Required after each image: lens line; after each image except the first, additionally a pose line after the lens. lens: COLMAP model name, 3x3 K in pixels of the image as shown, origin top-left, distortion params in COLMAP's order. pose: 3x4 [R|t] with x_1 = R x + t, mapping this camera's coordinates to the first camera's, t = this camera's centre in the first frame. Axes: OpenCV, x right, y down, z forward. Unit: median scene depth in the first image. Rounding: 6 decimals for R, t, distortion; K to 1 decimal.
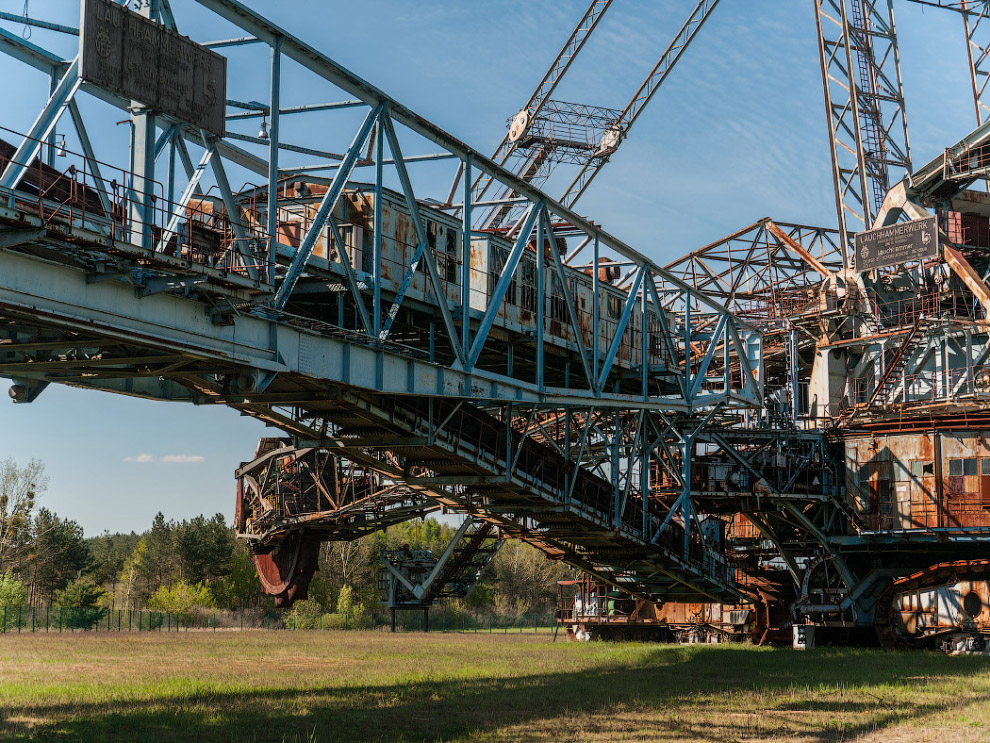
lens RADIAL K [[1891.8, 0, 495.0], [0, 1891.8, 371.5], [0, 0, 1]] dist [0.017636, -0.046007]
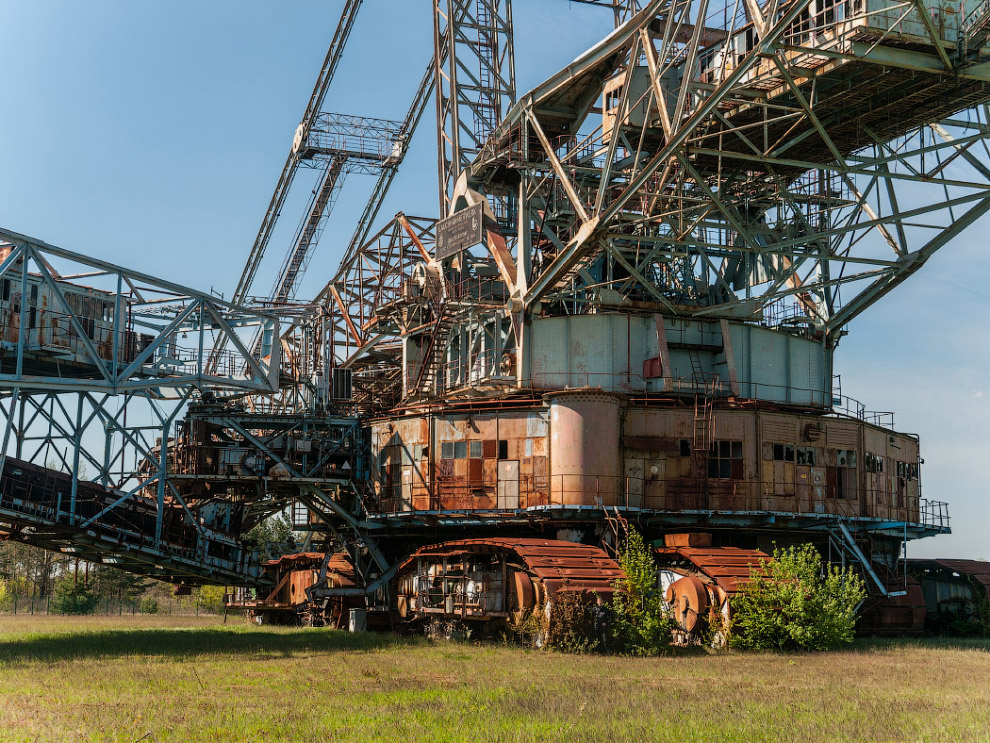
lens RADIAL K [[1696.1, 0, 495.0], [0, 1696.1, 371.5], [0, 0, 1]] dist [0.006284, -0.041635]
pose [[0.991874, -0.007106, -0.127023, 0.370249], [0.005582, 0.999908, -0.012345, 0.019695], [0.127099, 0.011536, 0.991823, 0.115933]]
